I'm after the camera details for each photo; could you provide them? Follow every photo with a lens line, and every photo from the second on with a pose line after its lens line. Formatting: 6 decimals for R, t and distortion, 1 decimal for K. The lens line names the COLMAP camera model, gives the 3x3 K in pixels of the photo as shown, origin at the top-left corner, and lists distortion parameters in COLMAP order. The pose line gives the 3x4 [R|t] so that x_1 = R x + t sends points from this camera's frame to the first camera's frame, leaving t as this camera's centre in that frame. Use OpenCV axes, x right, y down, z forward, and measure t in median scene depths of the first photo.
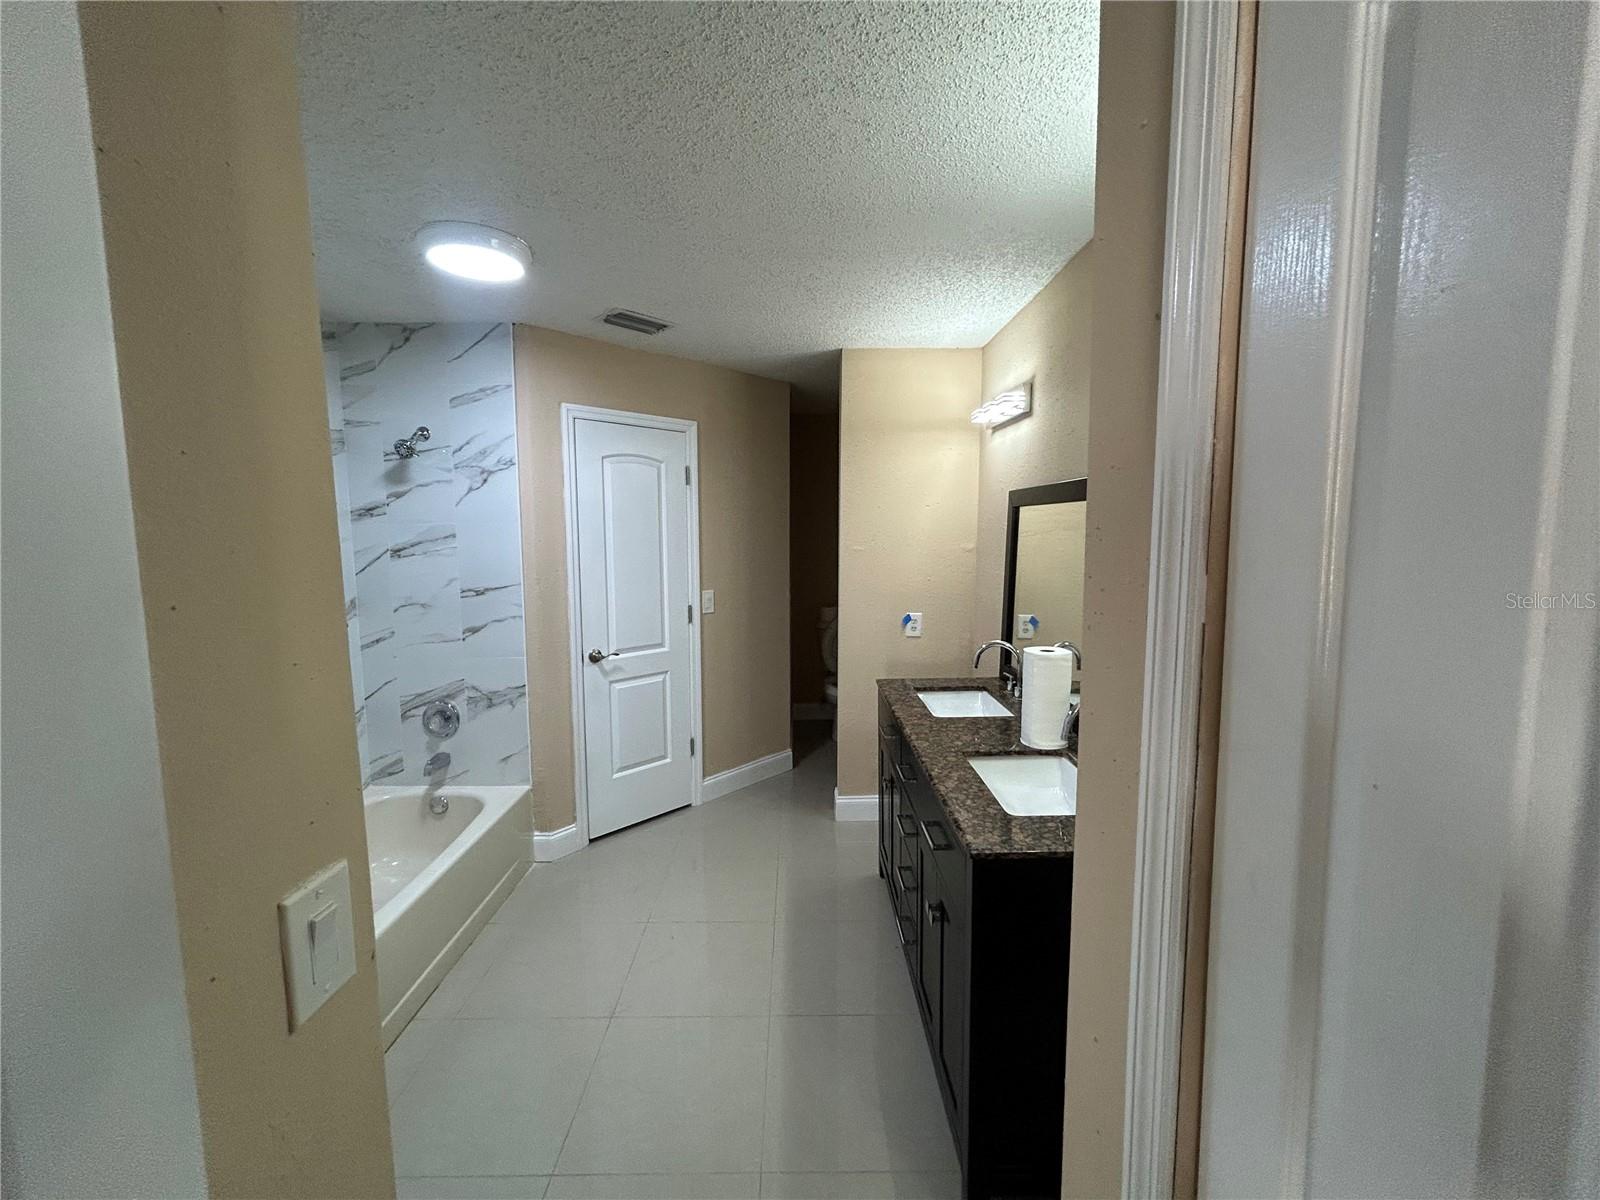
lens RADIAL K [[644.3, 0, 800.0], [0, 644.3, 600.0], [0, 0, 1]] dist [-0.006904, 0.000959]
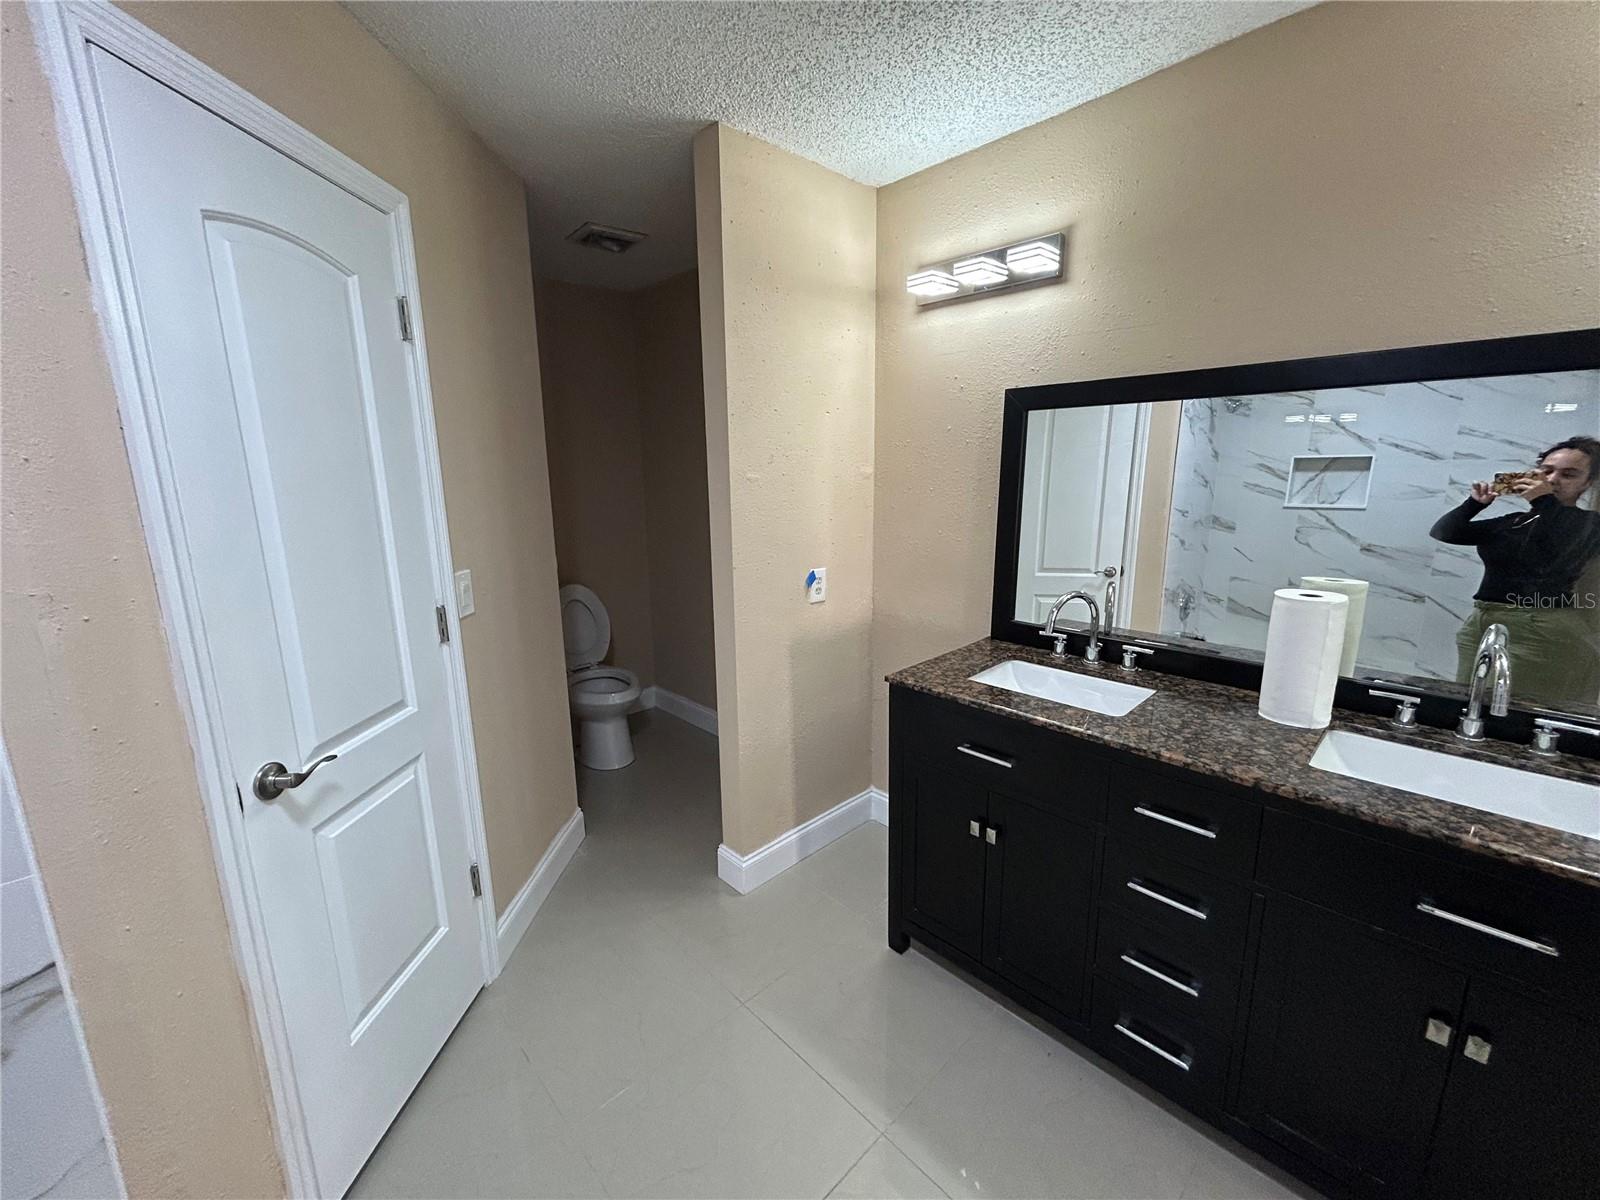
lens RADIAL K [[644.3, 0, 800.0], [0, 644.3, 600.0], [0, 0, 1]] dist [-0.006904, 0.000959]
pose [[0.730029, -0.145994, 0.667641, -0.348471], [0.087006, 0.988821, 0.121091, -0.036332], [-0.677856, -0.030311, 0.734570, 0.561987]]
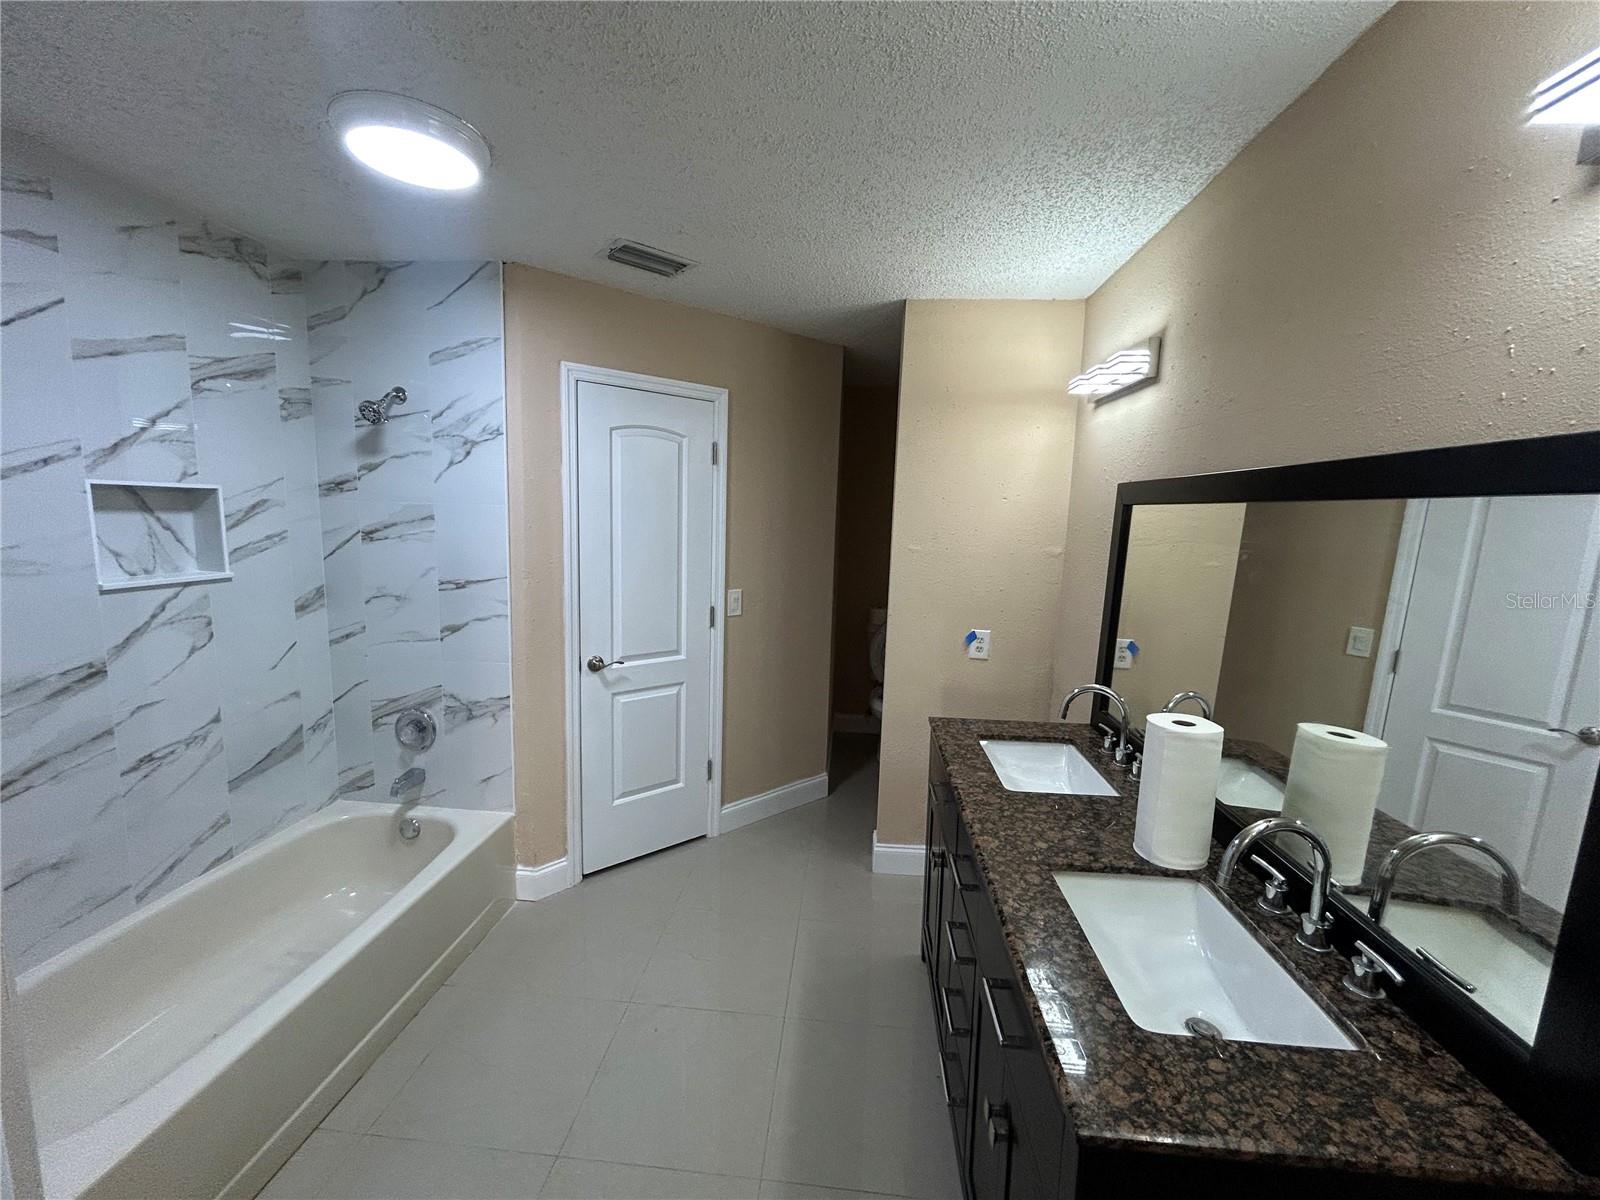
lens RADIAL K [[644.3, 0, 800.0], [0, 644.3, 600.0], [0, 0, 1]] dist [-0.006904, 0.000959]
pose [[0.995055, 0.044864, -0.088615, 0.023341], [-0.042547, 0.998706, 0.027873, -0.034461], [0.089750, -0.023965, 0.995676, 0.192225]]
